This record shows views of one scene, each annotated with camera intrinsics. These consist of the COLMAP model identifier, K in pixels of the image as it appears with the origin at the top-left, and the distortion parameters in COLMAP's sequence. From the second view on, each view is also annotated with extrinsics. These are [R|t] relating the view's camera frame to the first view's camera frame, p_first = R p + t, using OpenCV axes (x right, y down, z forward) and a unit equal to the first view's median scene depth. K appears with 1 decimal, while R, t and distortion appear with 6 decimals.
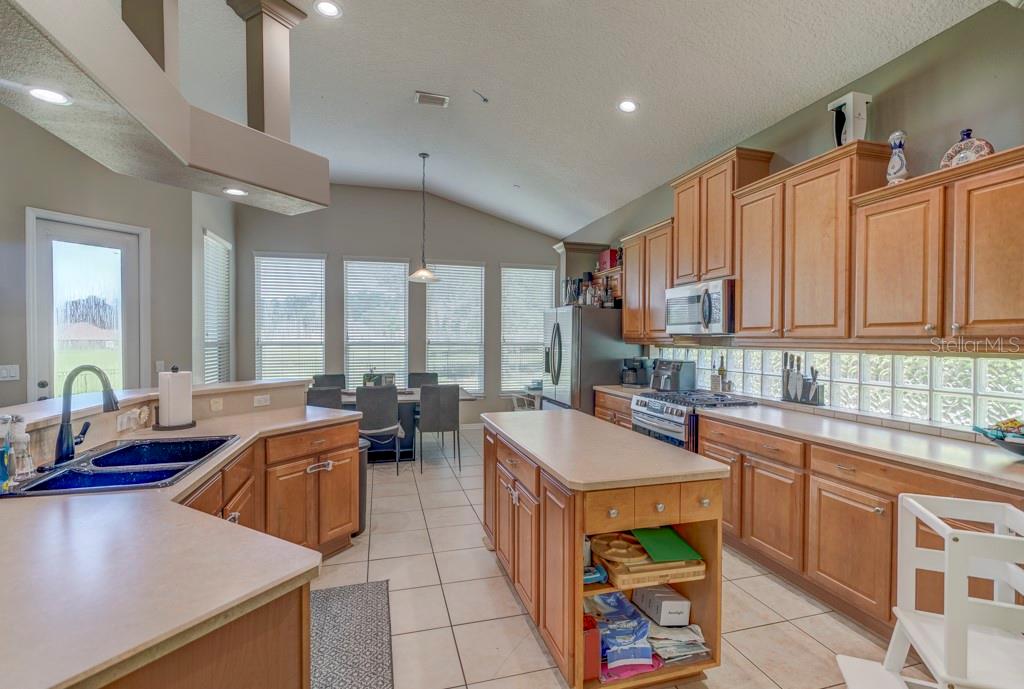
lens RADIAL K [[477.9, 0, 510.2], [0, 477.9, 342.5], [0, 0, 1]] dist [0.002016, -0.000417]
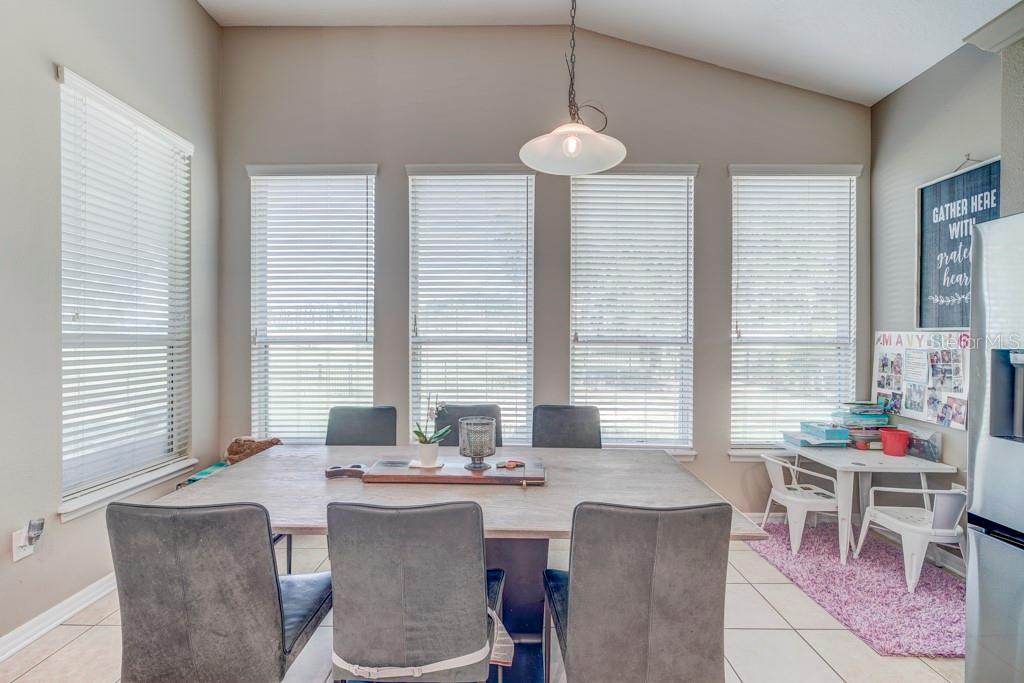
lens RADIAL K [[477.9, 0, 510.4], [0, 477.9, 342.4], [0, 0, 1]] dist [0.002016, -0.000417]
pose [[0.963357, 0.001067, -0.268222, -0.130364], [-0.001488, 0.999998, -0.001369, 0.005980], [0.268220, 0.001718, 0.963356, 0.648748]]
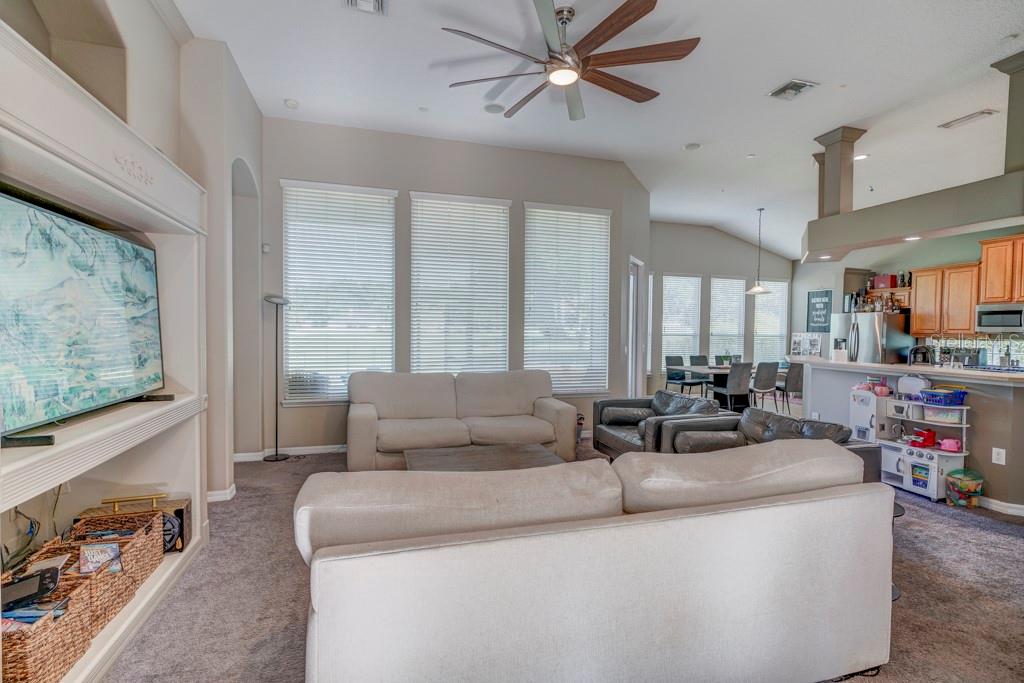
lens RADIAL K [[477.9, 0, 507.1], [0, 477.9, 337.5], [0, 0, 1]] dist [0.002016, -0.000417]
pose [[0.999722, 0.010086, 0.021321, -0.989049], [-0.010302, 0.999897, 0.010009, 0.002231], [-0.021218, -0.010226, 0.999723, -0.479341]]
